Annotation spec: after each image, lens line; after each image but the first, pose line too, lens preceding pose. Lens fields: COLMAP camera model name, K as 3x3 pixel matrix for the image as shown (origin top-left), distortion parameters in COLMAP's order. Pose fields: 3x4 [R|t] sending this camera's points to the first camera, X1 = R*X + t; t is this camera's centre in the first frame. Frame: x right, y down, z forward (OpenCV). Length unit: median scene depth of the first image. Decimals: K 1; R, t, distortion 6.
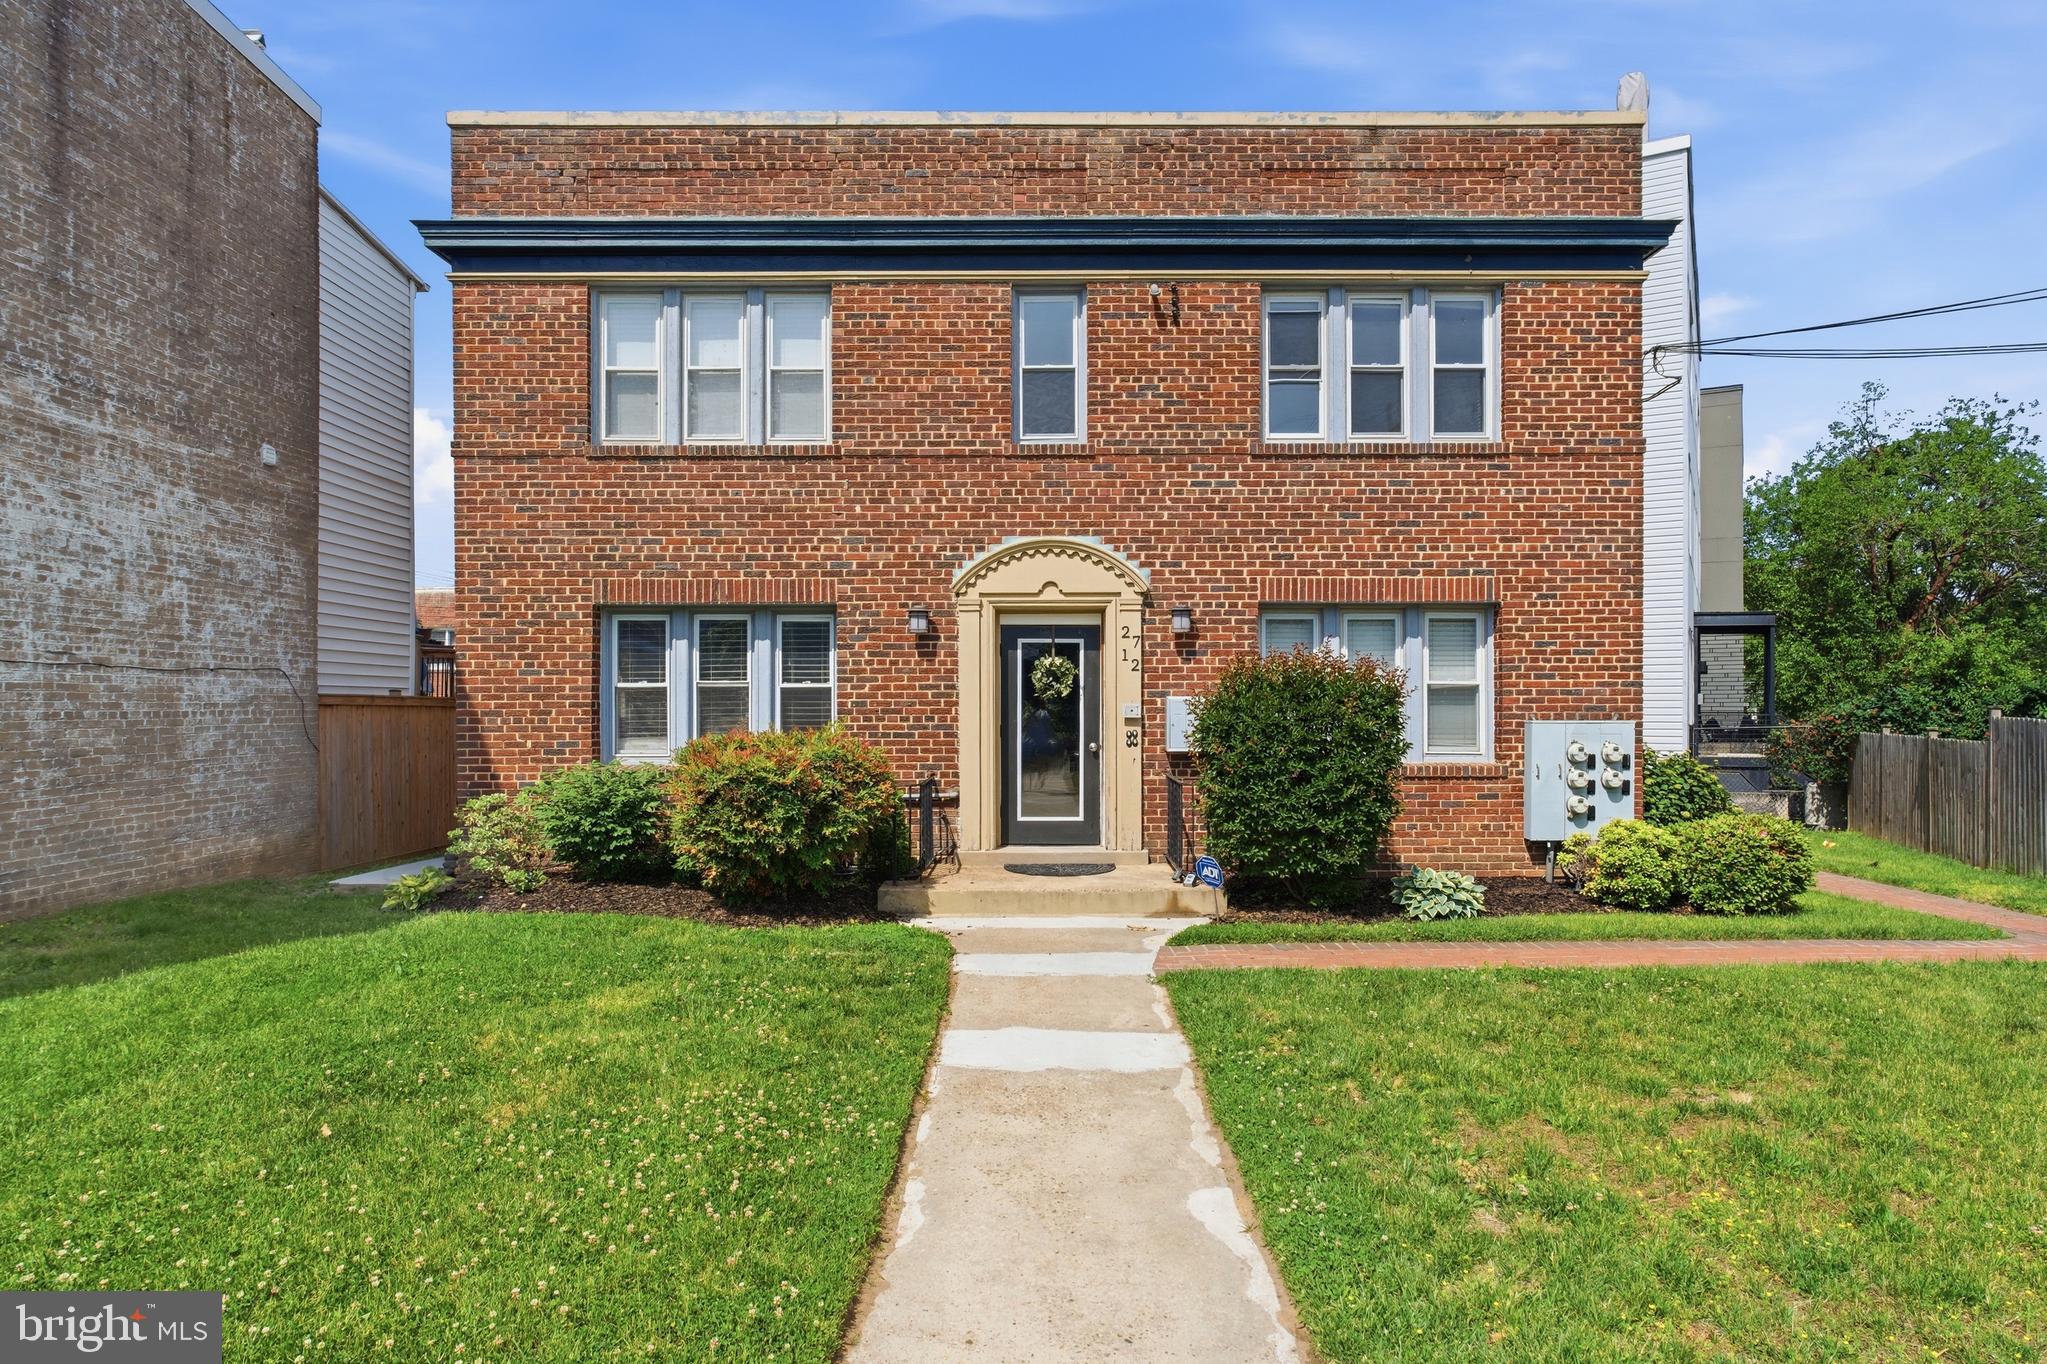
lens RADIAL K [[1199.6, 0, 1034.0], [0, 1199.6, 685.3], [0, 0, 1]] dist [-0.009580, 0.003485]
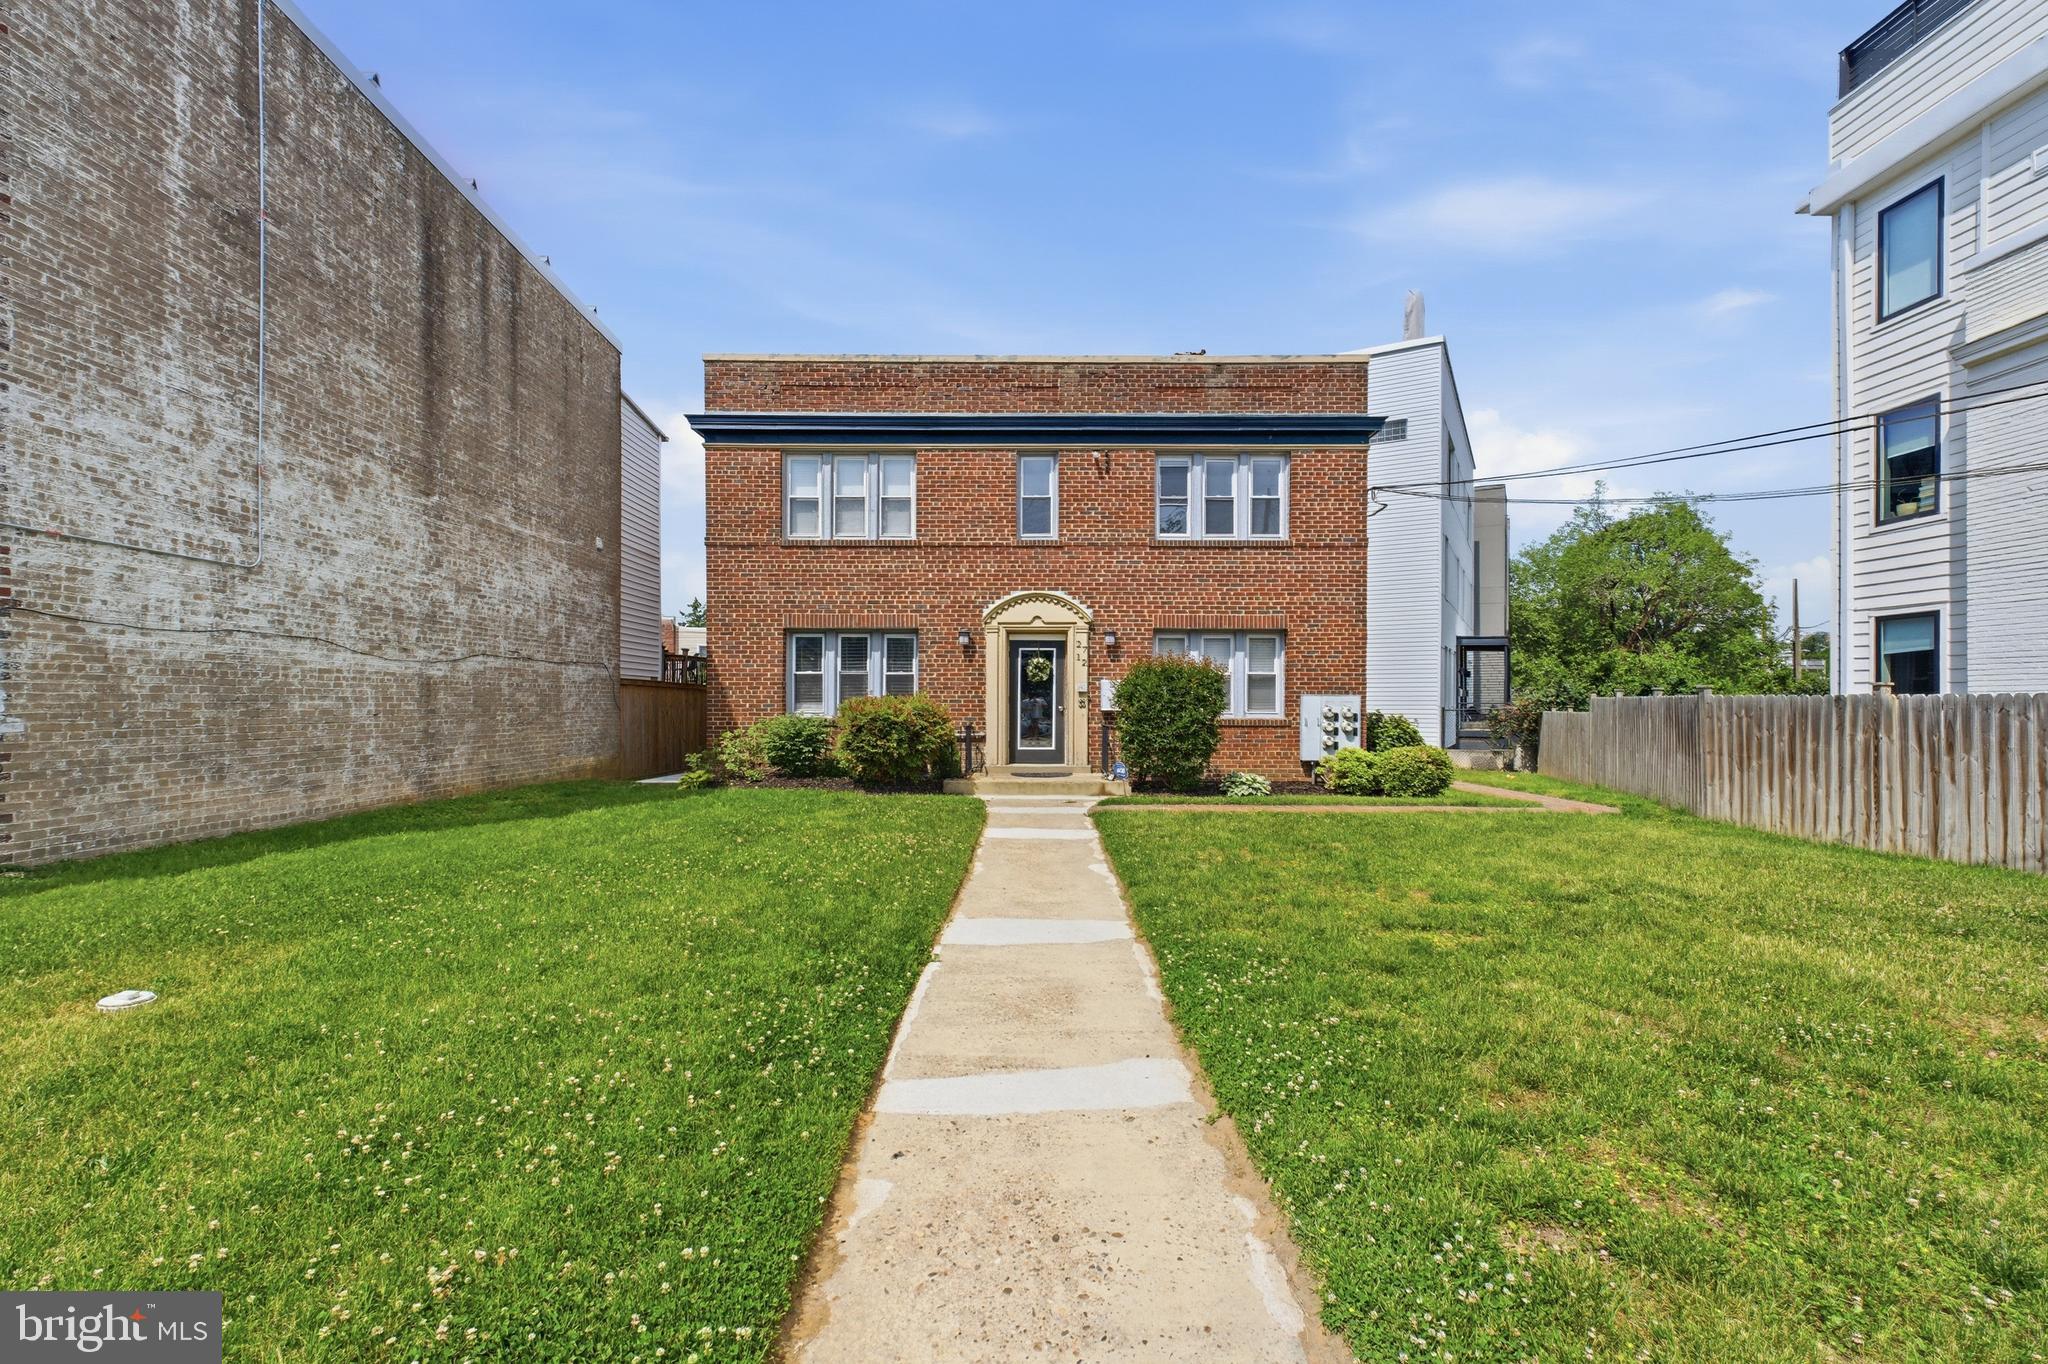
lens RADIAL K [[874.6, 0, 1024.2], [0, 874.6, 689.2], [0, 0, 1]] dist [-0.001178, 0.000600]
pose [[0.999983, 0.004365, -0.003905, -0.000268], [-0.004368, 0.999990, -0.000718, 0.024022], [0.003902, 0.000735, 0.999992, -0.314519]]
